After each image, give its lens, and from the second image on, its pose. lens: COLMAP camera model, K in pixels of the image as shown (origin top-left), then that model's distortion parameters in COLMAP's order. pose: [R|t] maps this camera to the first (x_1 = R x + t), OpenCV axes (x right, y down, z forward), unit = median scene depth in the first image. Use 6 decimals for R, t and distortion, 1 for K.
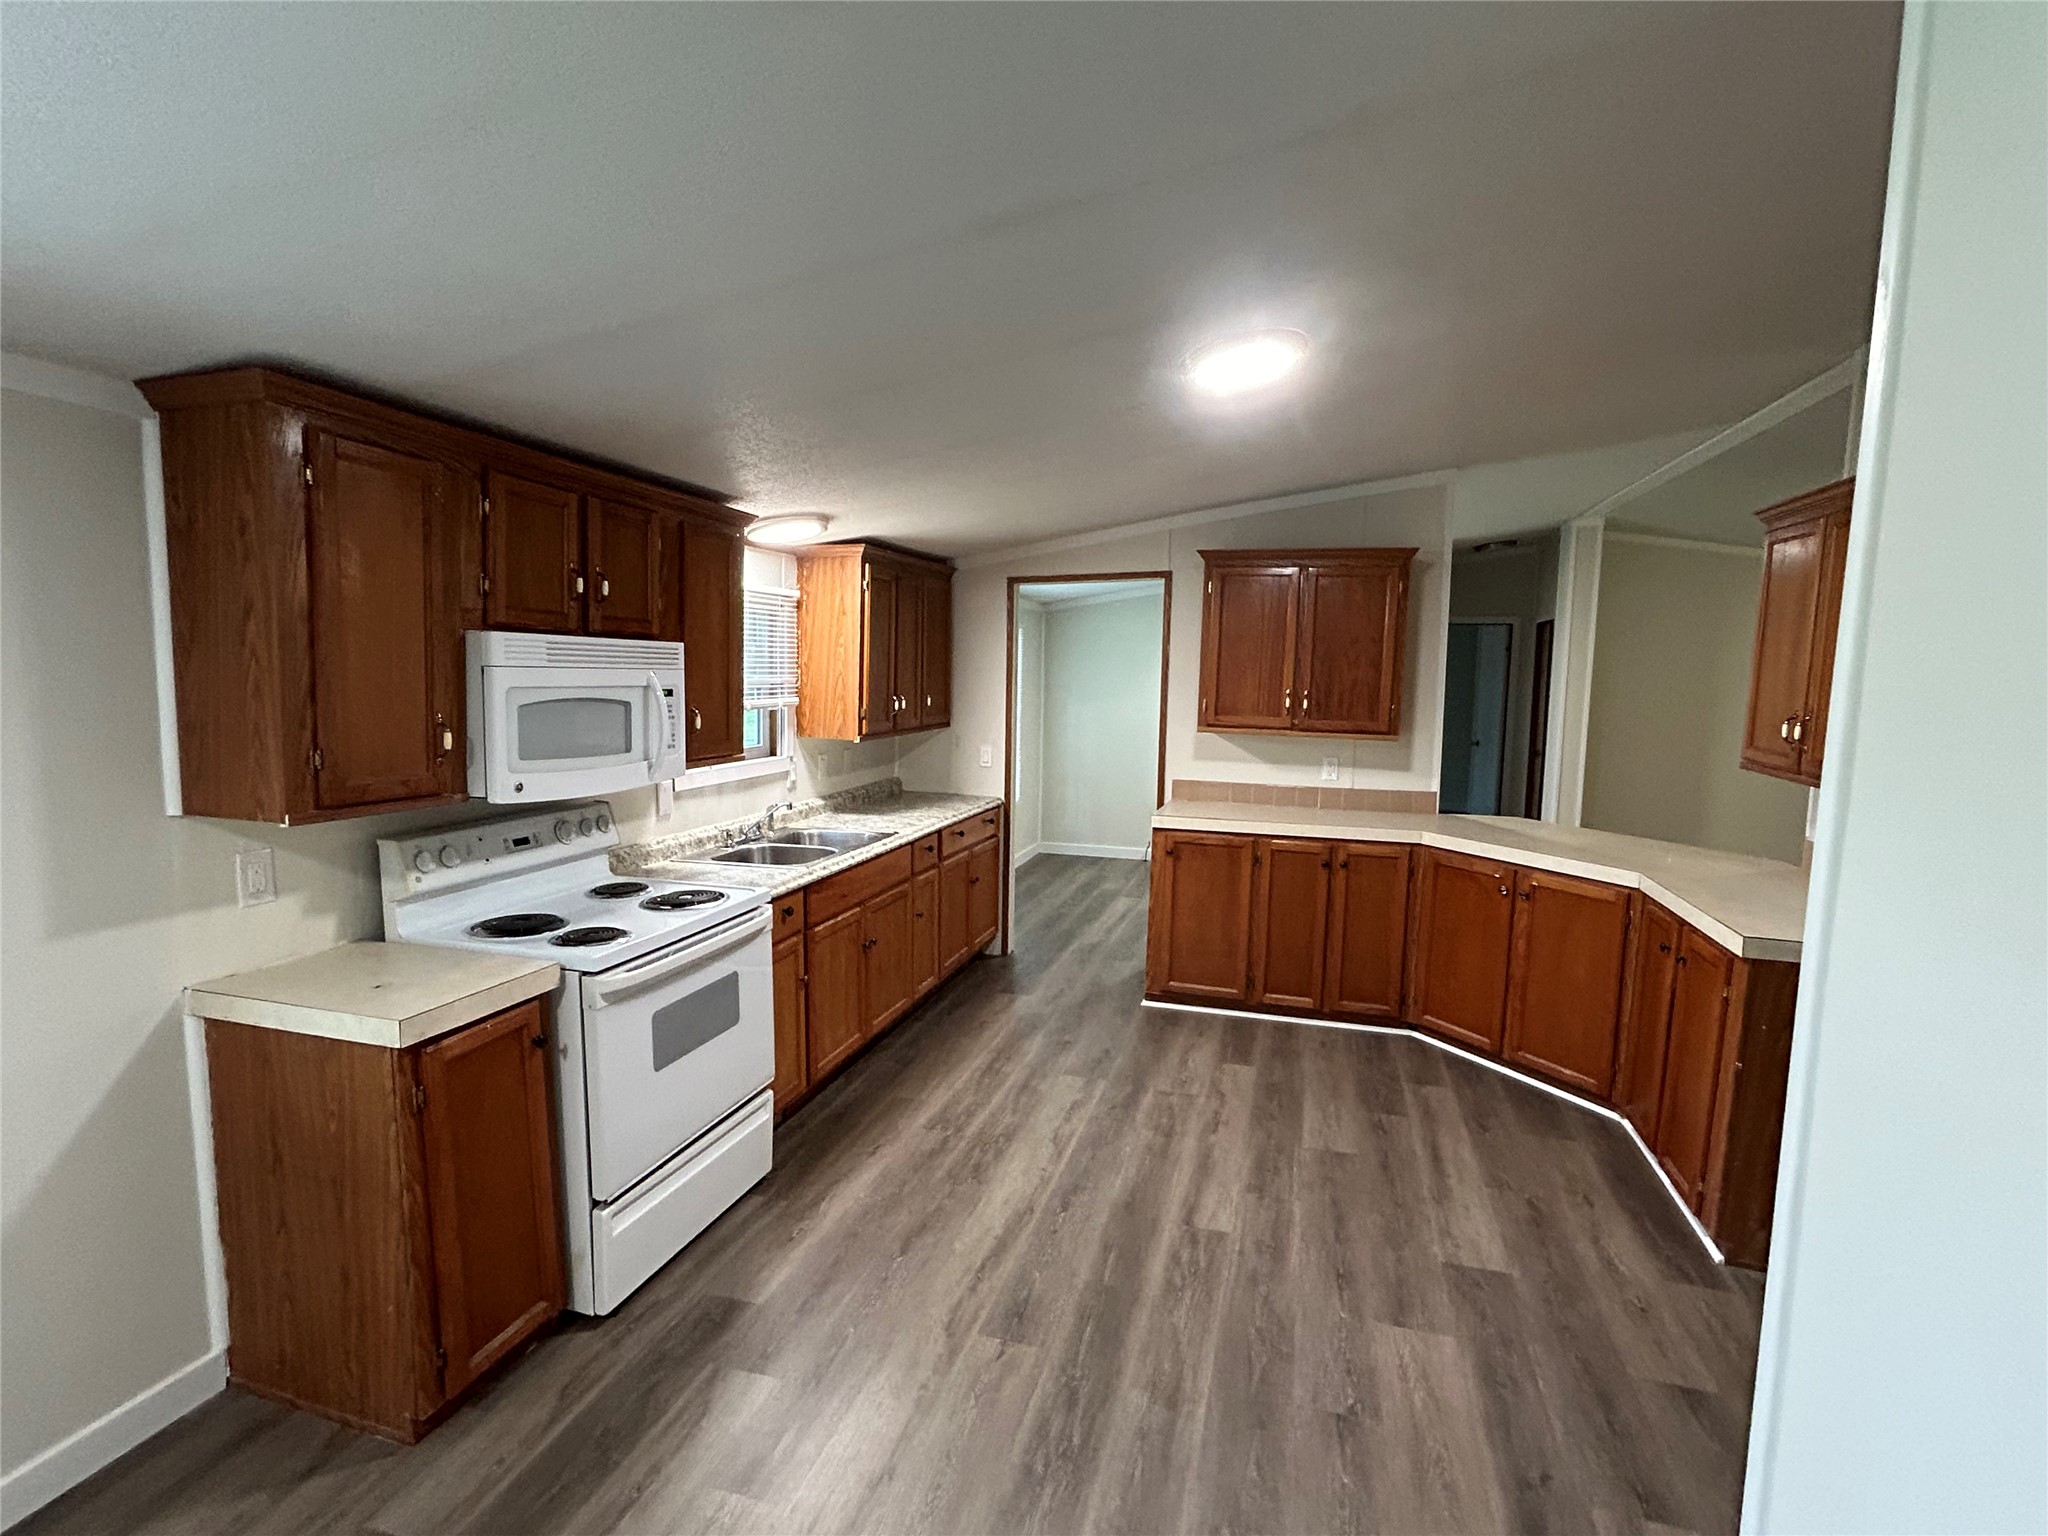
lens RADIAL K [[983.2, 0, 1024.0], [0, 983.2, 768.0], [0, 0, 1]] dist [0.002141, 0.000204]
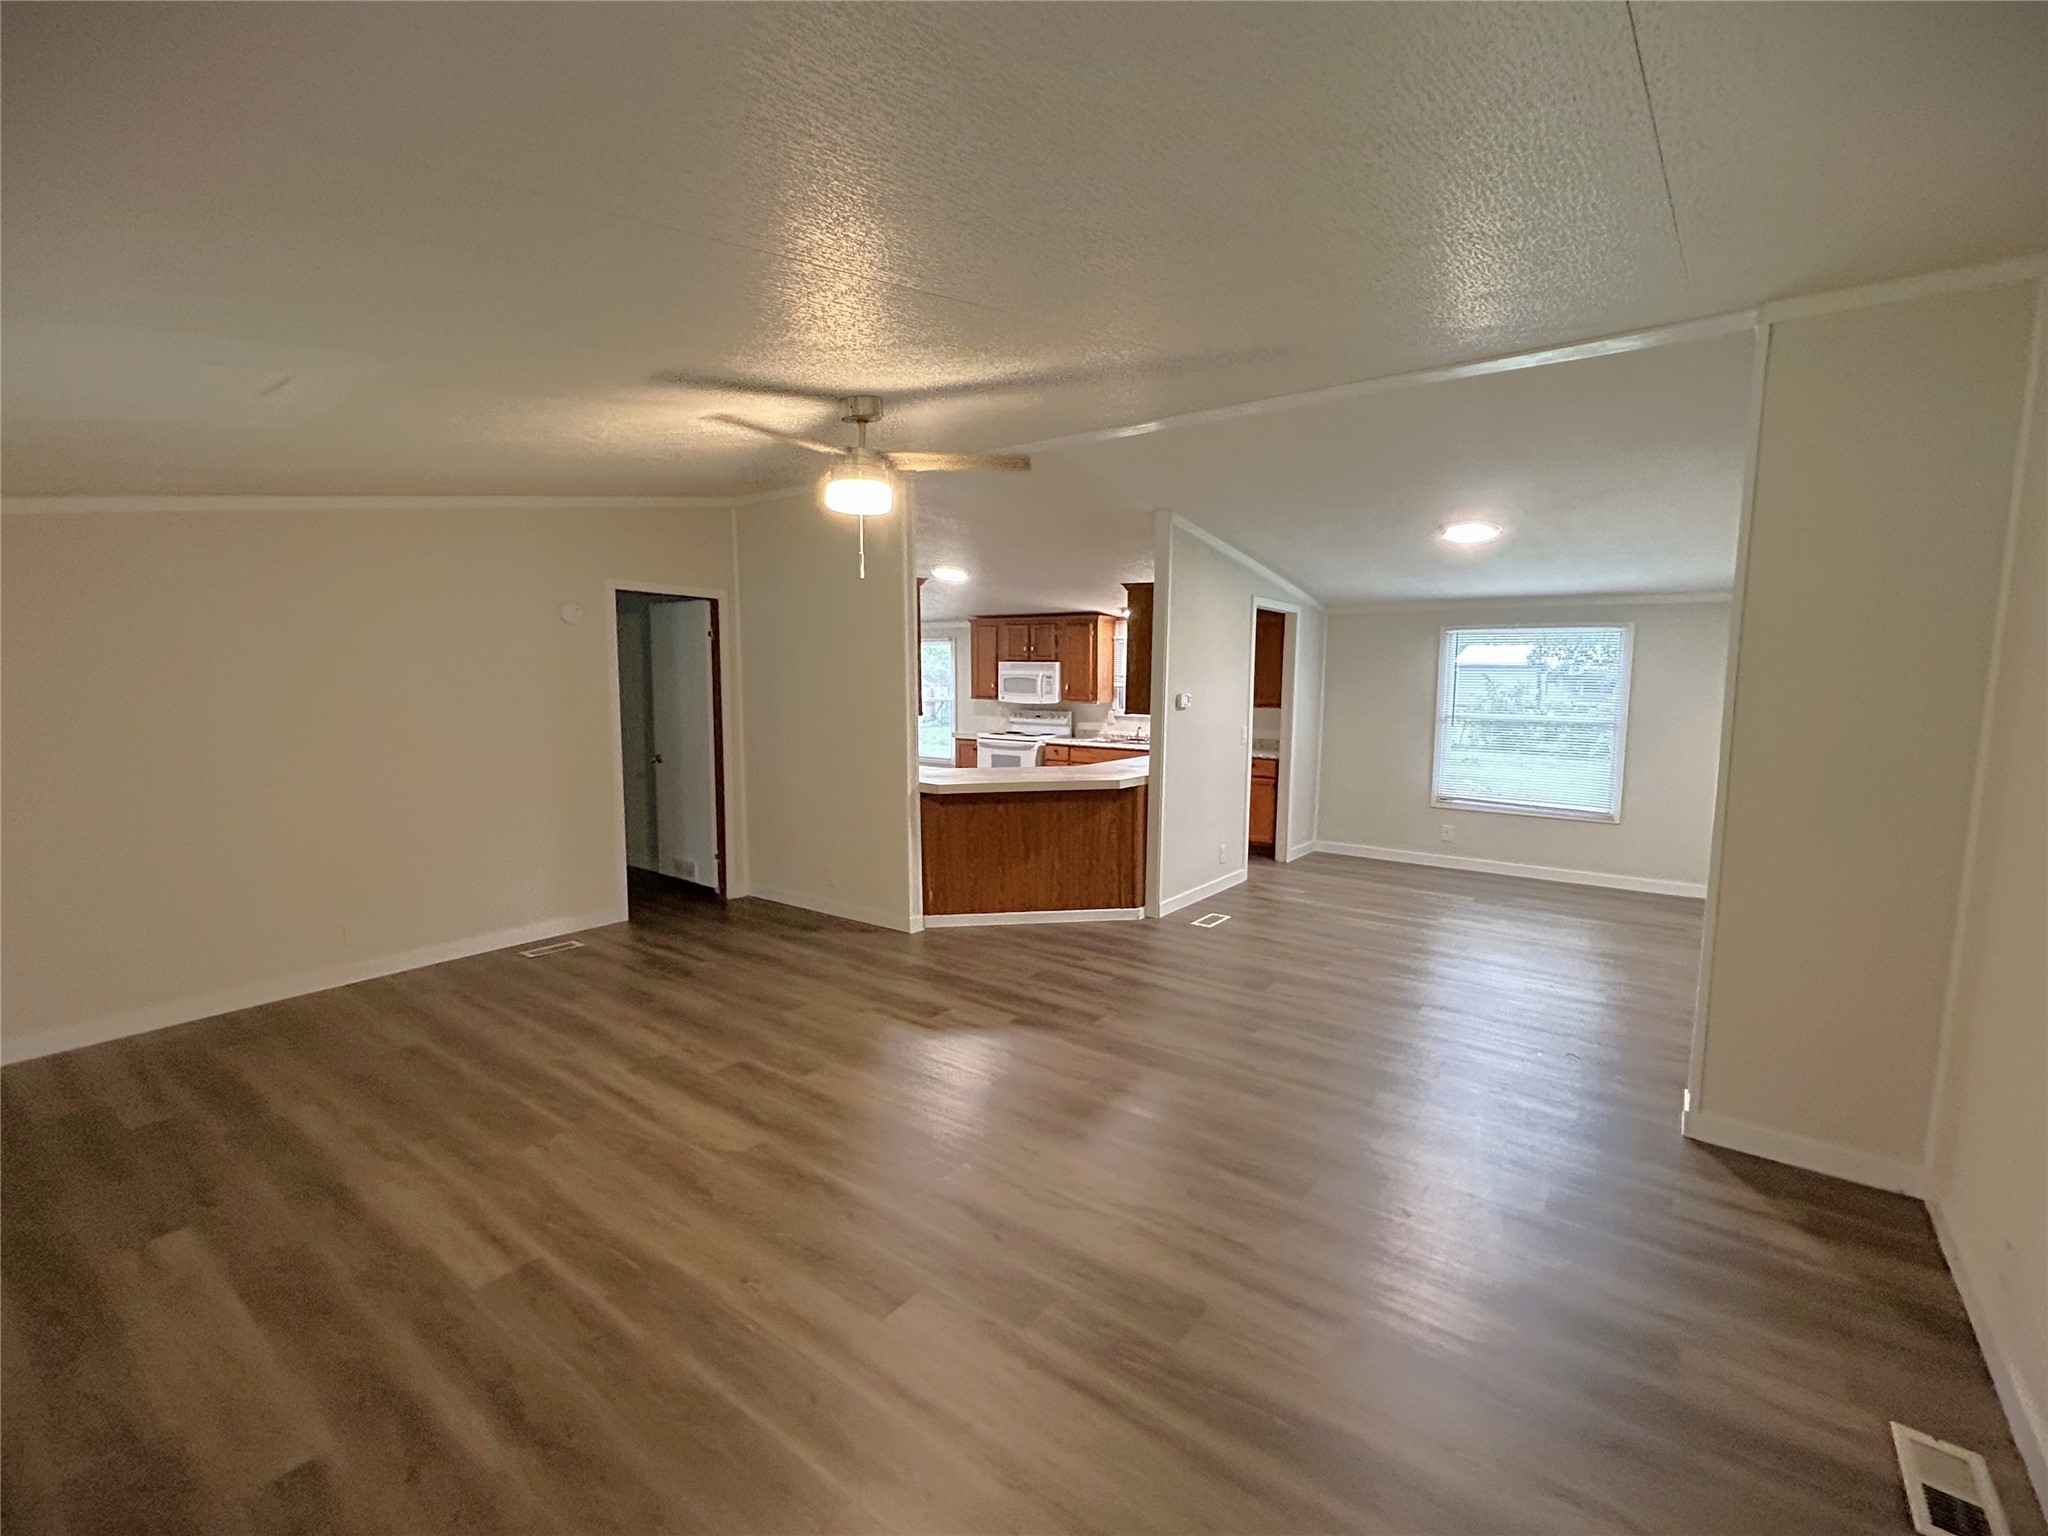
lens RADIAL K [[910.9, 0, 1024.0], [0, 910.9, 768.0], [0, 0, 1]] dist [0.000179, -0.000032]
pose [[-0.351298, 0.079431, -0.932888, 2.797787], [-0.110213, 0.985959, 0.125453, -0.162405], [0.929754, 0.146888, -0.337611, 2.161339]]
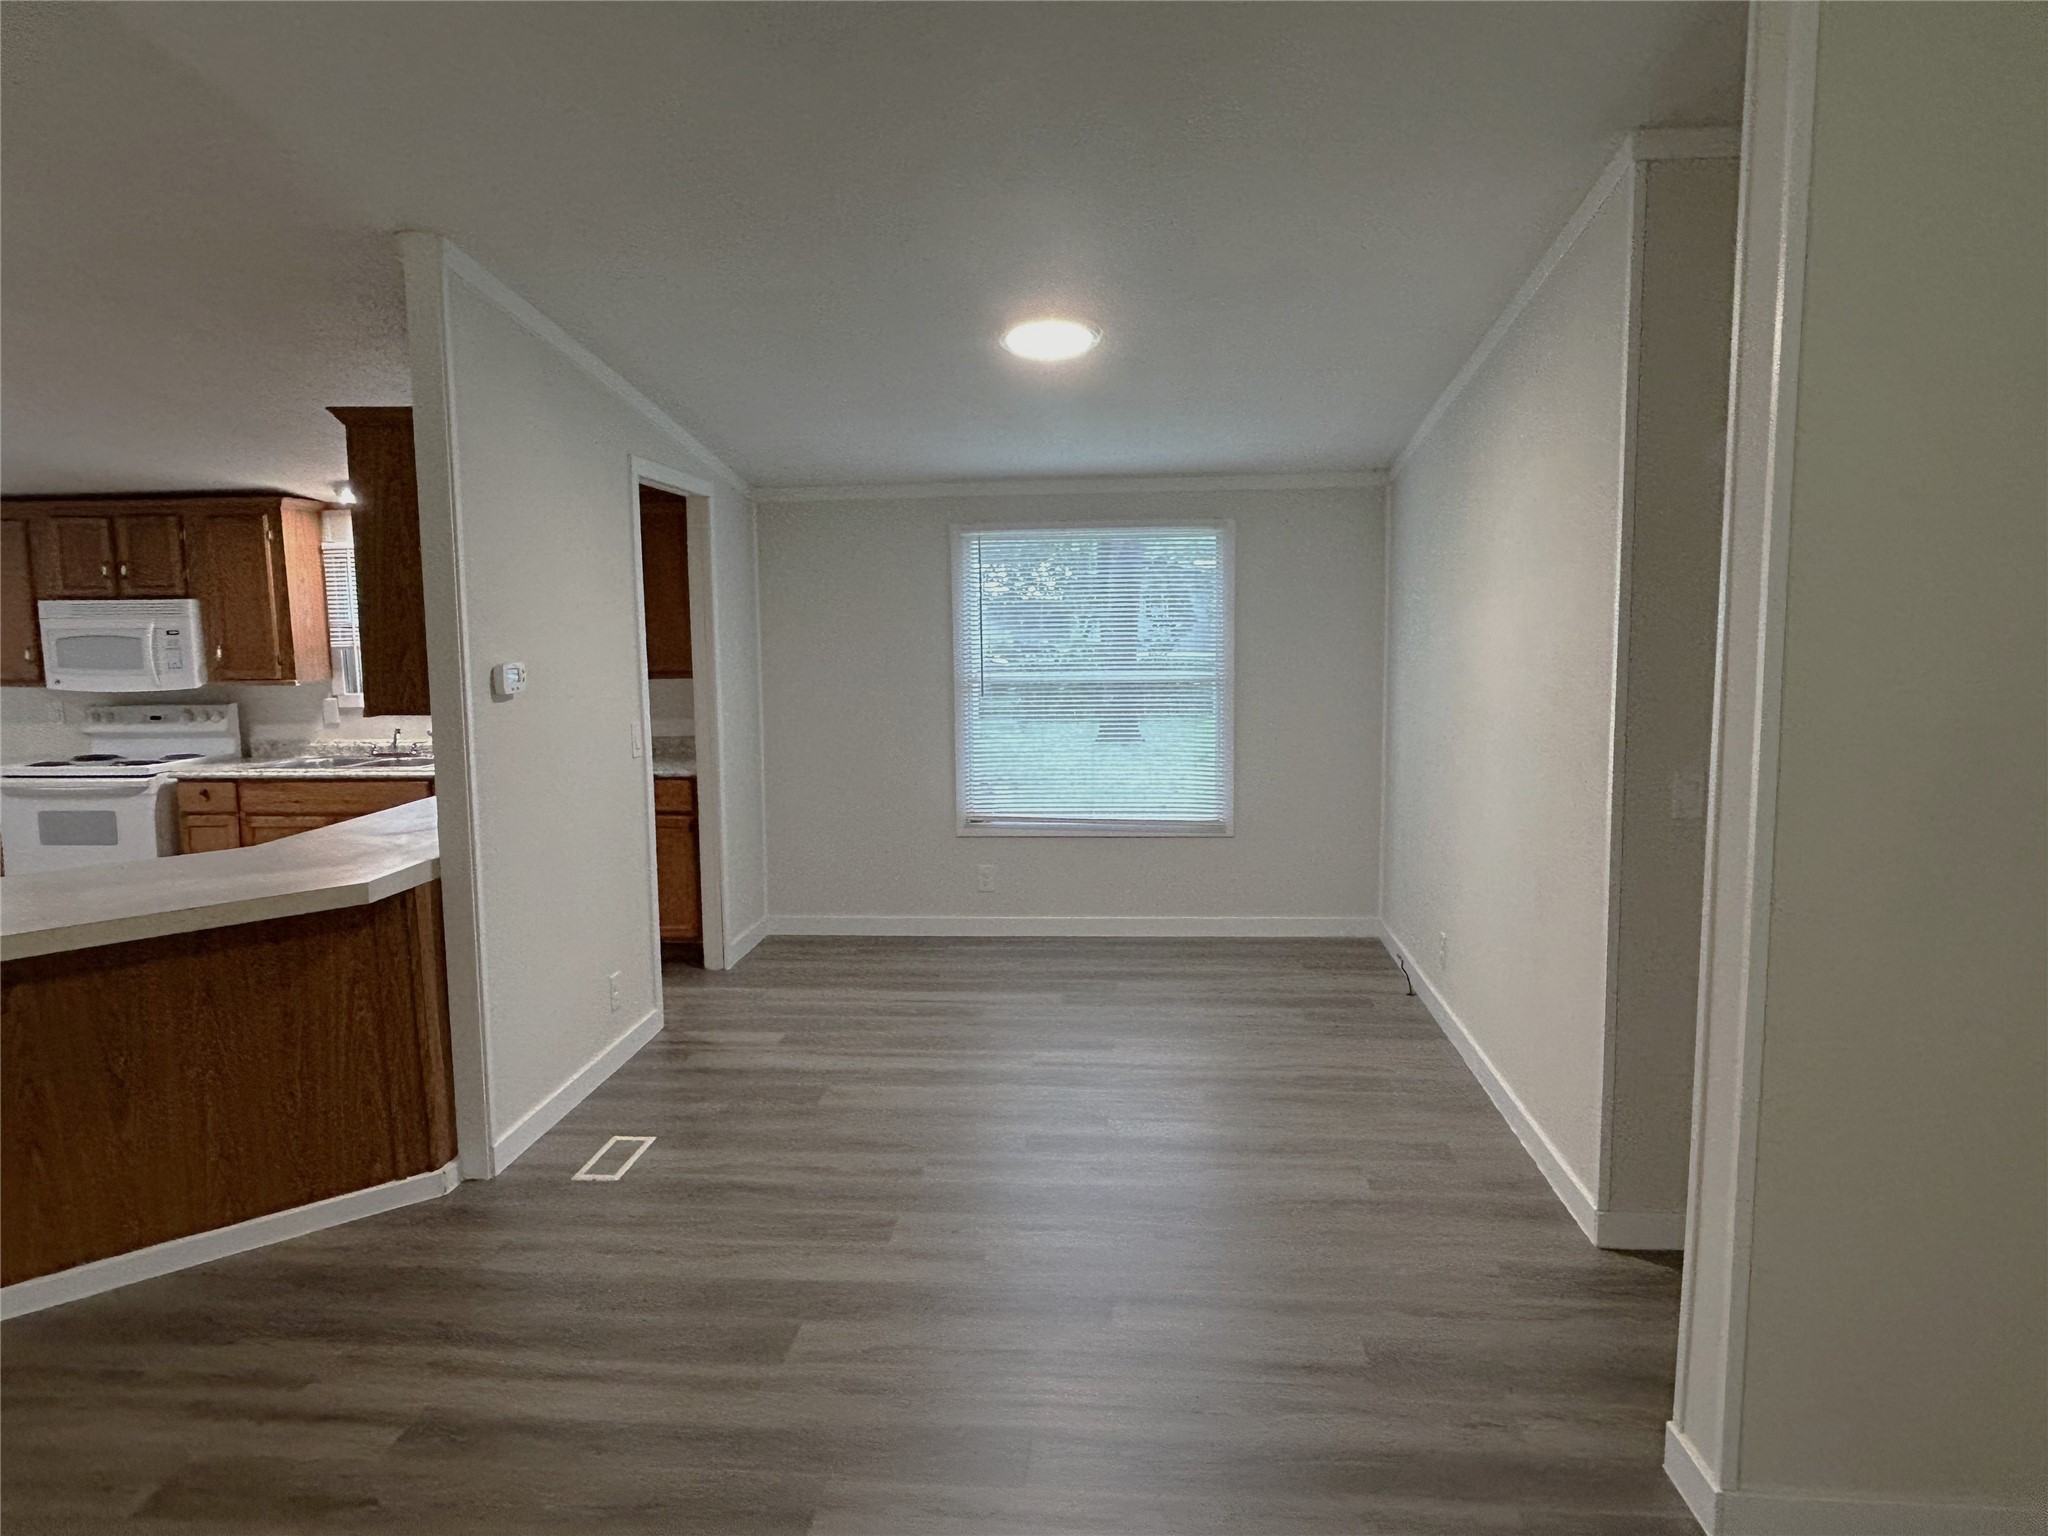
lens RADIAL K [[1363.8, 0, 1024.0], [0, 1363.8, 768.0], [0, 0, 1]] dist [-0.008672, -0.001022]
pose [[0.204979, 0.096428, -0.974005, 2.151102], [-0.082884, 0.993271, 0.080892, -0.158647], [0.975251, 0.064148, 0.211592, 1.992868]]
